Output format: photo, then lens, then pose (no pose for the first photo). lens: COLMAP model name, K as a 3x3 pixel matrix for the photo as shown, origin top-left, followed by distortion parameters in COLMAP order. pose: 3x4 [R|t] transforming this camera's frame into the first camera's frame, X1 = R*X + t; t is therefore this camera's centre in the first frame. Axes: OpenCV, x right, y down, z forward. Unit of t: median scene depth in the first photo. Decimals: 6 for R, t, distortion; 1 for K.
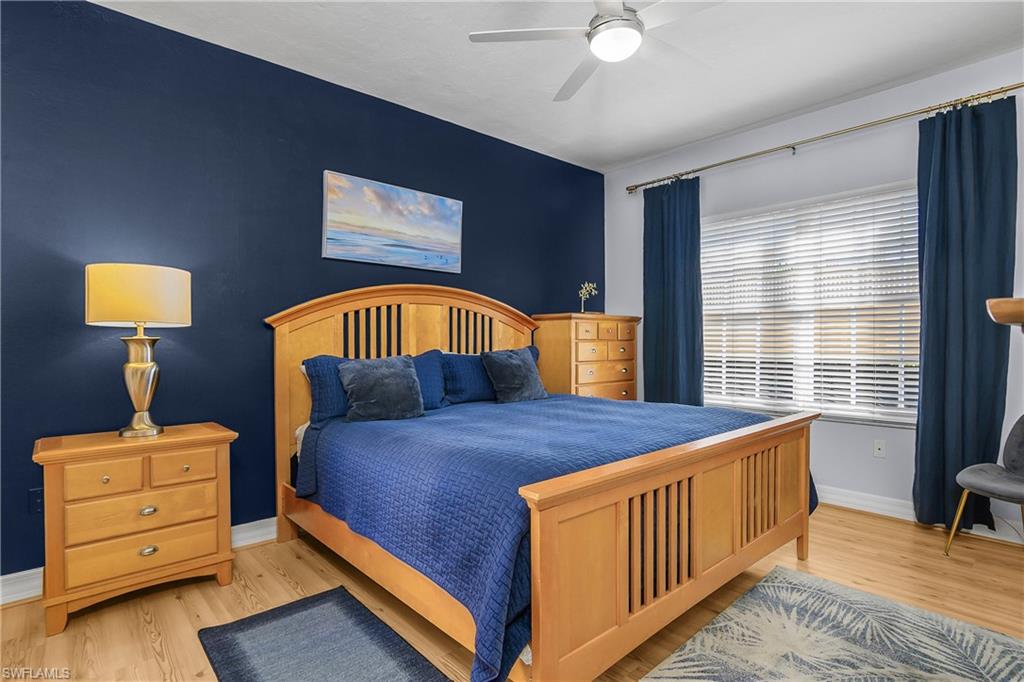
lens RADIAL K [[515.3, 0, 508.0], [0, 515.3, 346.1], [0, 0, 1]] dist [-0.004404, -0.000354]
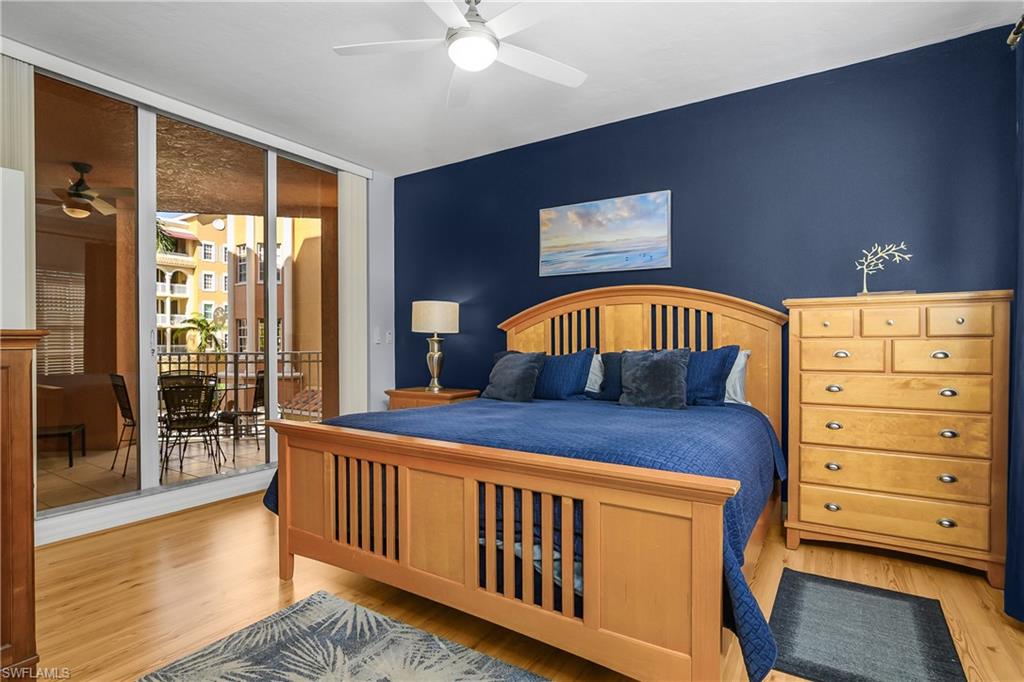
lens RADIAL K [[515.3, 0, 508.0], [0, 515.3, 346.1], [0, 0, 1]] dist [-0.004404, -0.000354]
pose [[0.266381, 0.004432, -0.963858, 0.820616], [-0.011444, 0.999933, 0.001435, 0.003605], [0.963800, 0.010648, 0.266414, 0.531549]]
